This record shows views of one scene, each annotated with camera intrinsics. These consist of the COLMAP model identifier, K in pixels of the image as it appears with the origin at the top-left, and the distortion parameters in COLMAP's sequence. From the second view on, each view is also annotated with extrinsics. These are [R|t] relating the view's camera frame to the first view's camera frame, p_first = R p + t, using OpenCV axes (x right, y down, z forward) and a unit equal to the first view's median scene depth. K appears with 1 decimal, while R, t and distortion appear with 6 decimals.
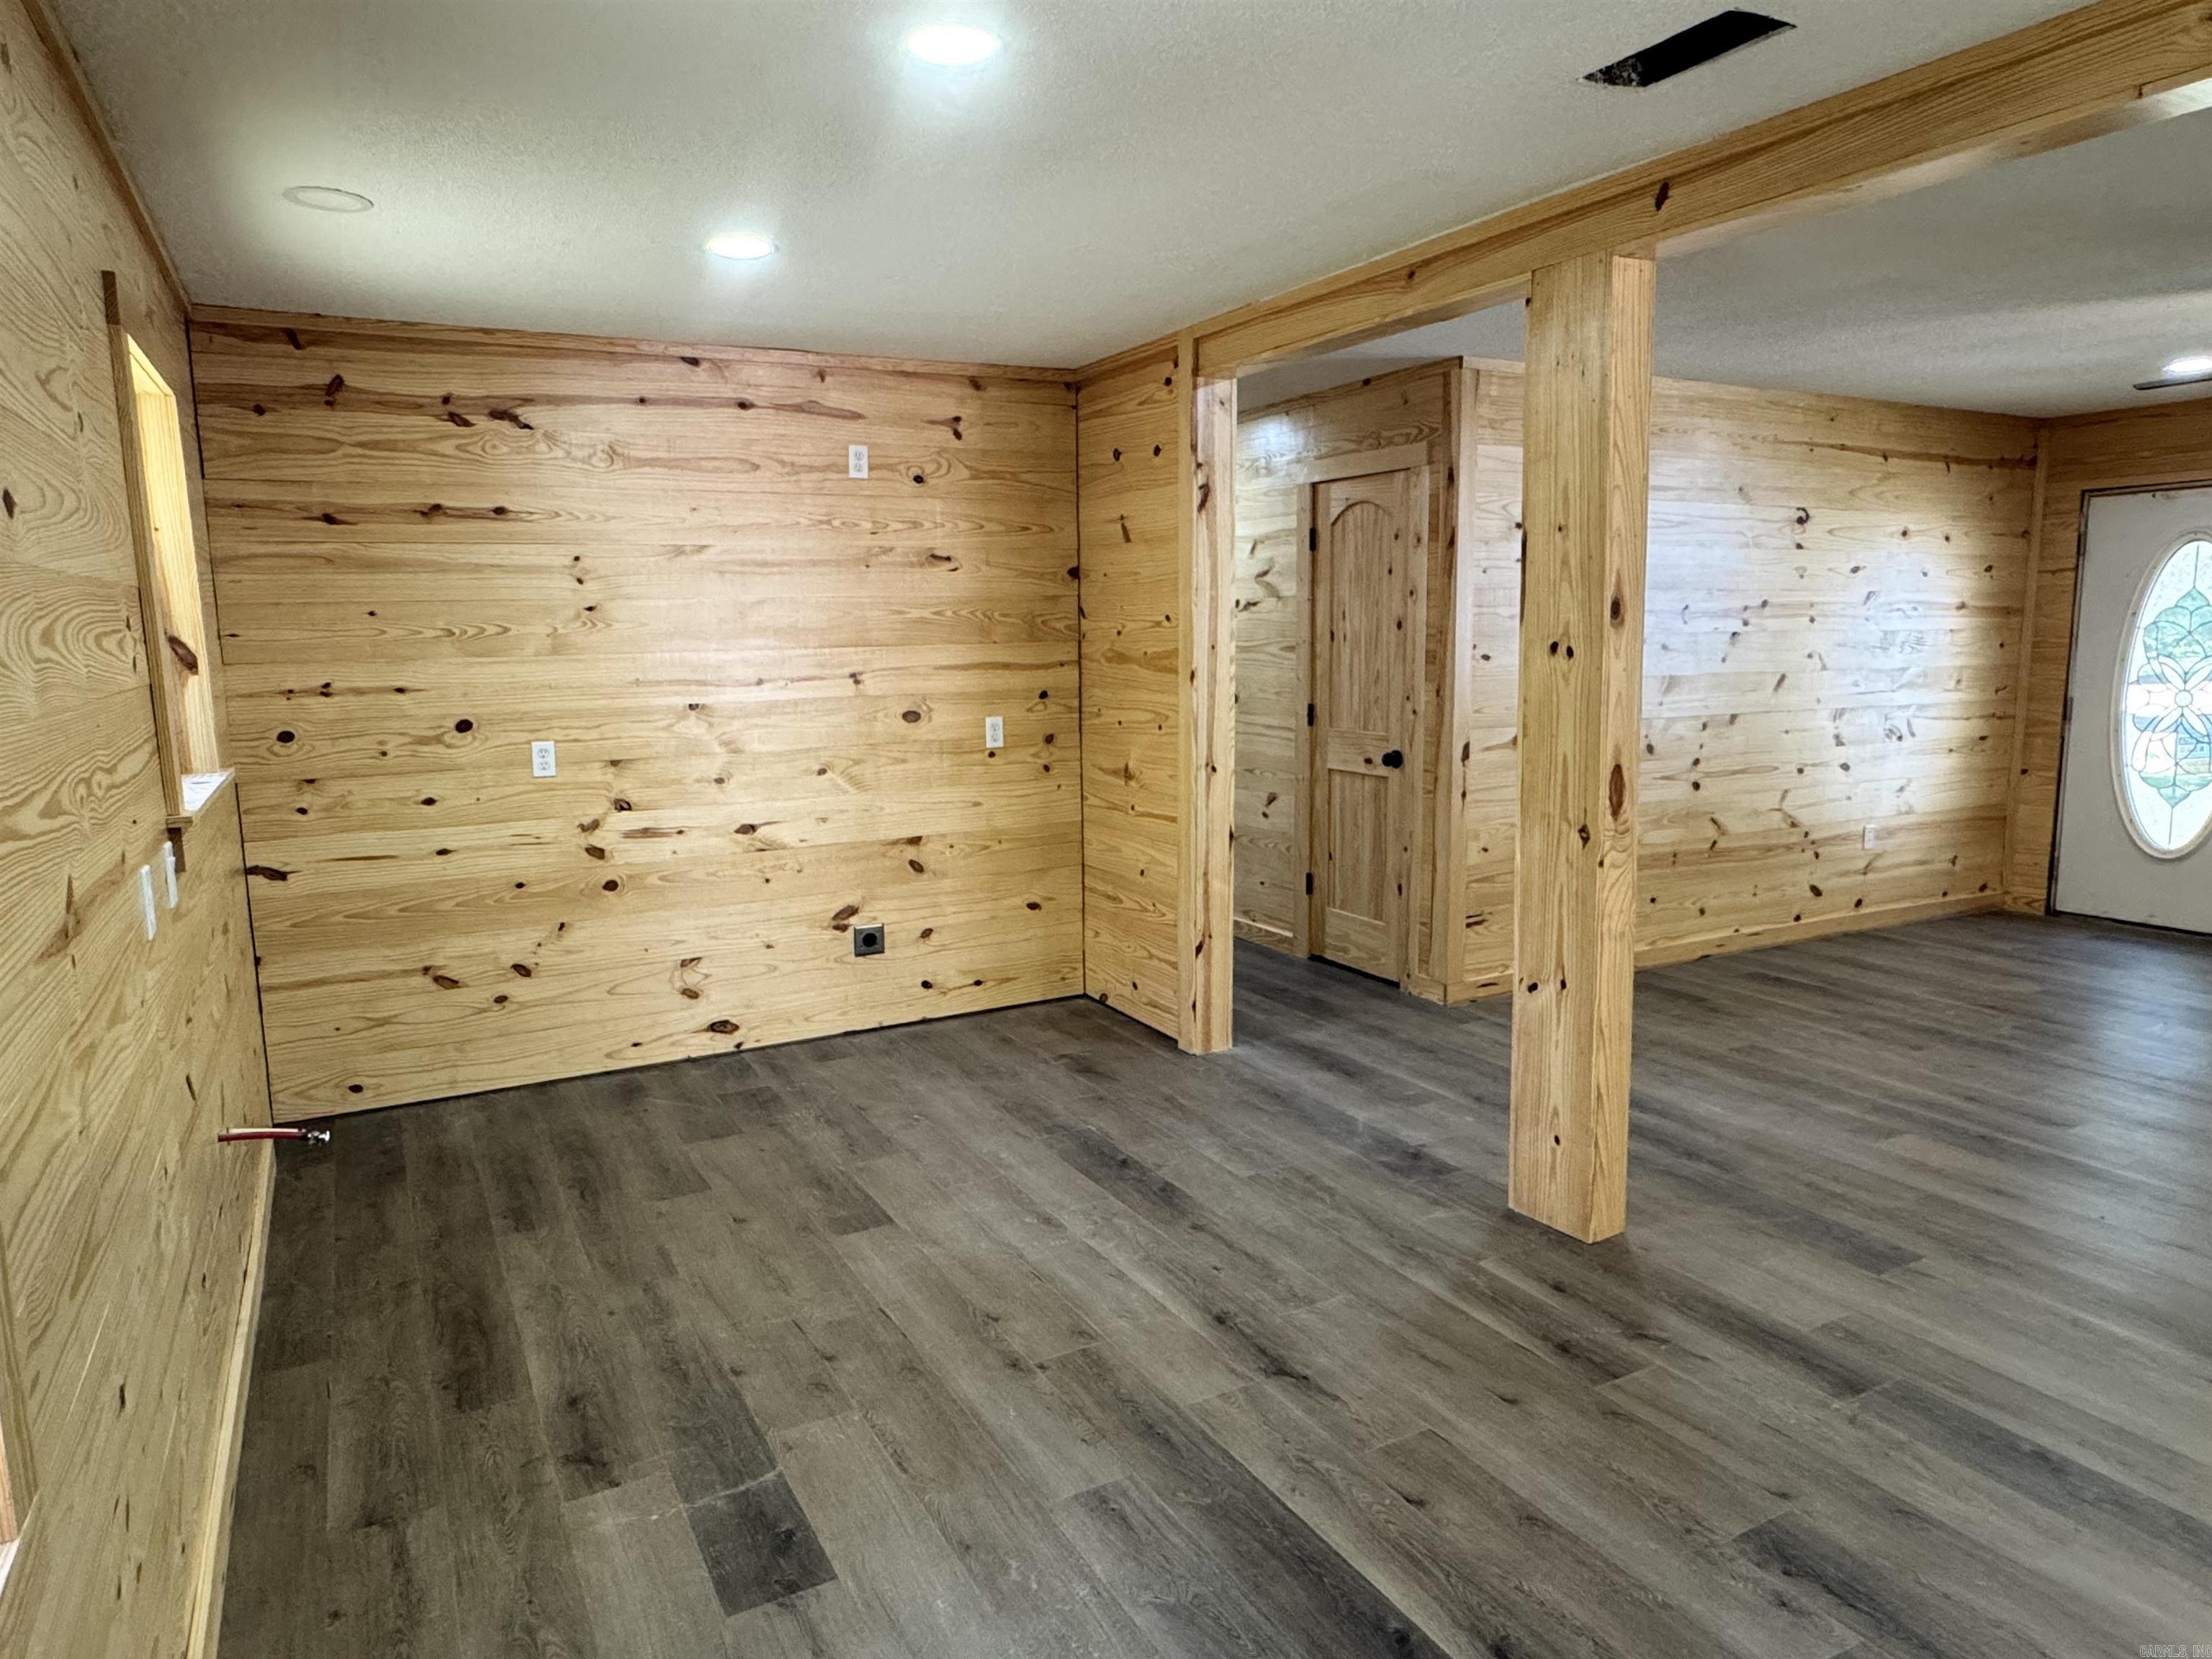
lens RADIAL K [[1384.4, 0, 1091.2], [0, 1384.4, 833.6], [0, 0, 1]] dist [-0.006804, -0.000476]
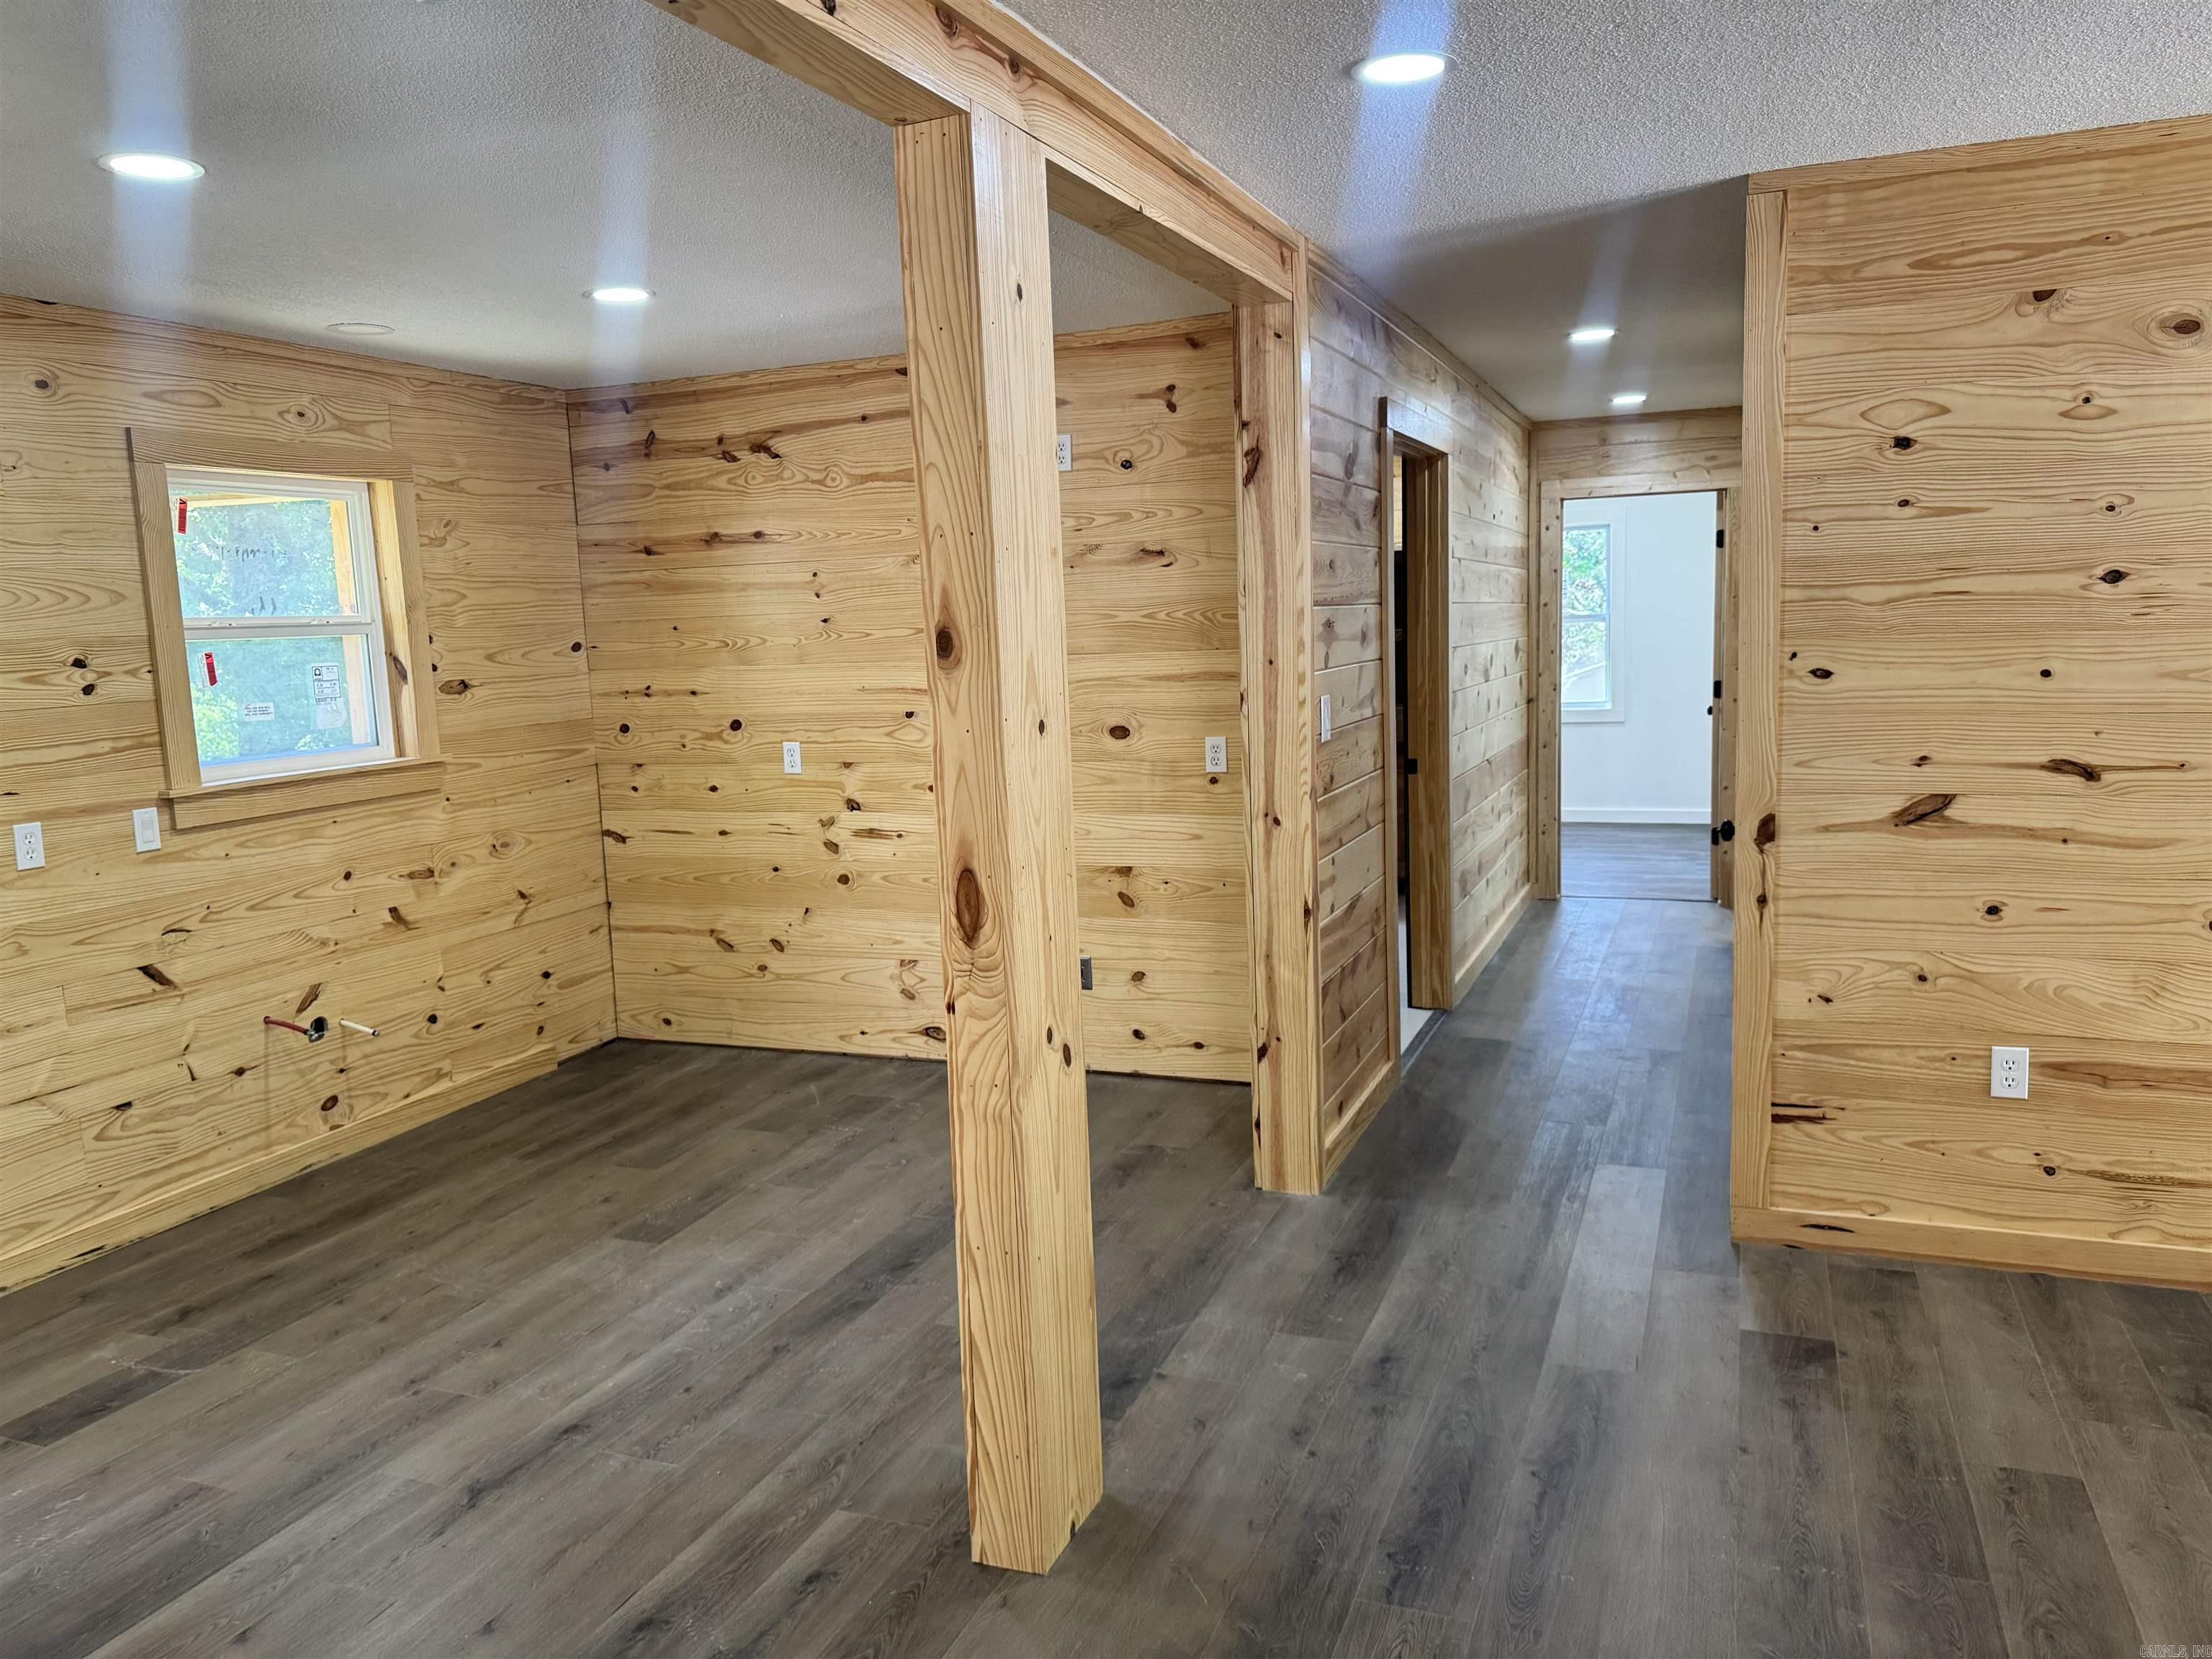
lens RADIAL K [[1551.6, 0, 1097.6], [0, 1551.6, 822.6], [0, 0, 1]] dist [0.104484, -0.149570]
pose [[0.636495, 0.090343, -0.765971, 0.697244], [-0.086016, 0.995236, 0.045907, -0.078504], [0.766469, 0.036666, 0.641233, 0.384508]]
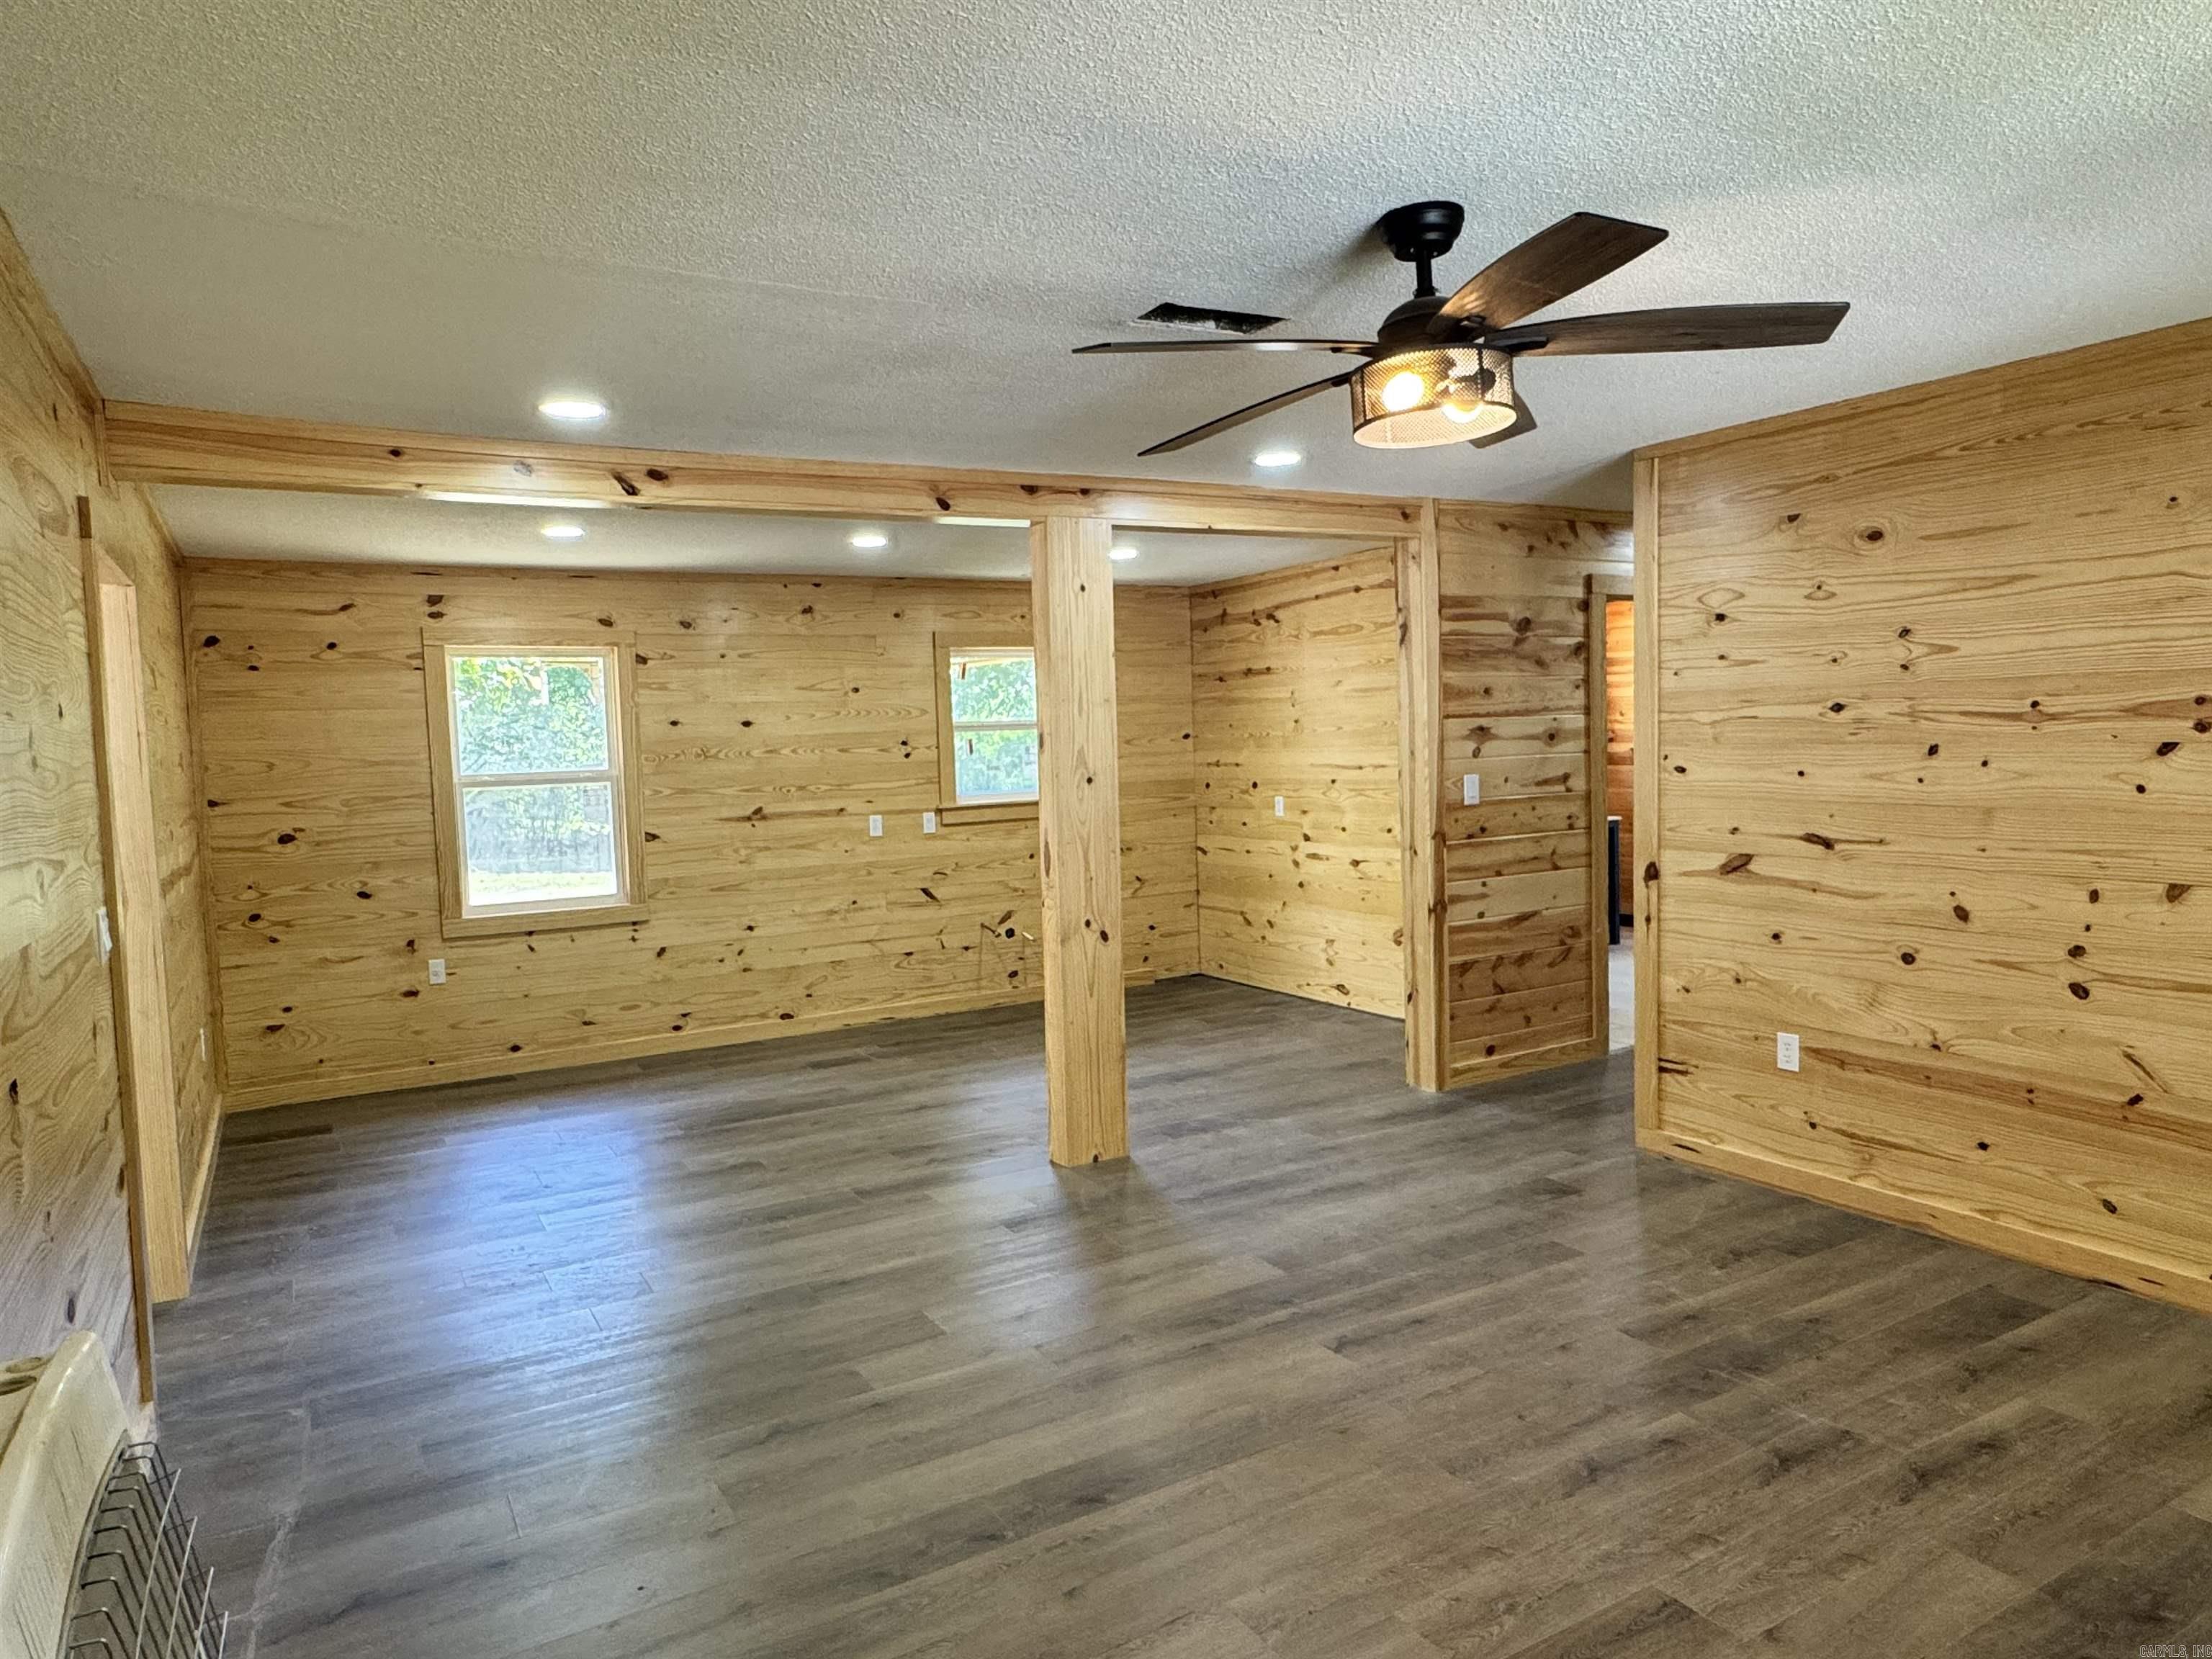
lens RADIAL K [[1384.4, 0, 1091.2], [0, 1384.4, 833.6], [0, 0, 1]] dist [-0.006804, -0.000476]
pose [[0.027701, 0.084099, -0.996072, 1.324196], [-0.117260, 0.989849, 0.080312, -0.130142], [0.992715, 0.114574, 0.037281, 0.684764]]
